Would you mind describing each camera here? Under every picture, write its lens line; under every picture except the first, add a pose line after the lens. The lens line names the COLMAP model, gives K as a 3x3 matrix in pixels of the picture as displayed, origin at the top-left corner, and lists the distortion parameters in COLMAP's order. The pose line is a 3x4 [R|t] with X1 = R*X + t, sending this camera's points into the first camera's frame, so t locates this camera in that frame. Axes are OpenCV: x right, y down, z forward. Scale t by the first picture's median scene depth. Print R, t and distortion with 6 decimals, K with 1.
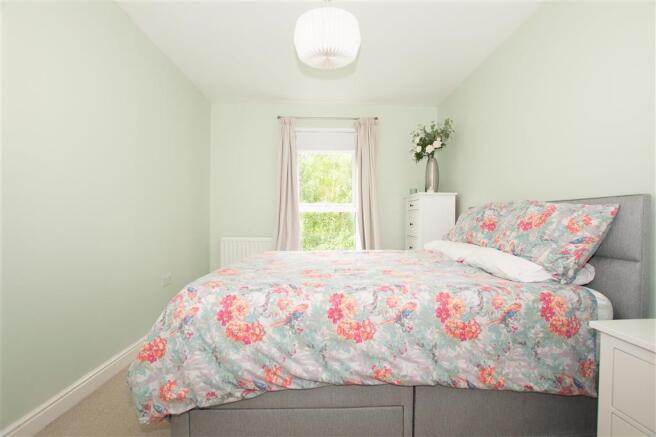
lens RADIAL K [[287.0, 0, 328.1], [0, 287.0, 219.2], [0, 0, 1]] dist [-0.029504, -0.000028]
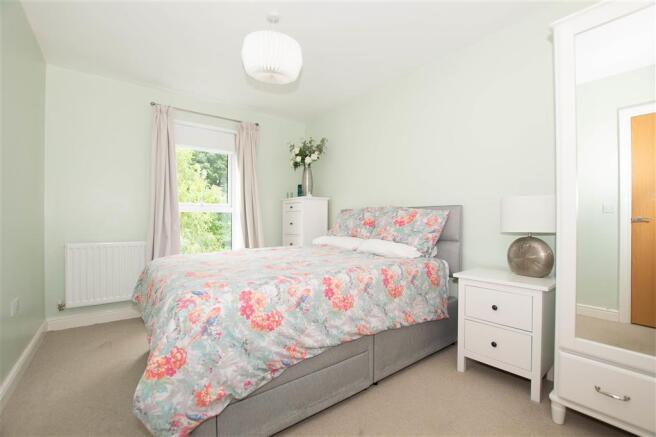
lens RADIAL K [[287.0, 0, 325.8], [0, 287.0, 218.2], [0, 0, 1]] dist [-0.029504, -0.000028]
pose [[0.813848, -0.001697, 0.581075, -0.721723], [0.003247, 0.999993, -0.001628, -0.003134], [-0.581068, 0.003211, 0.813848, -0.042408]]
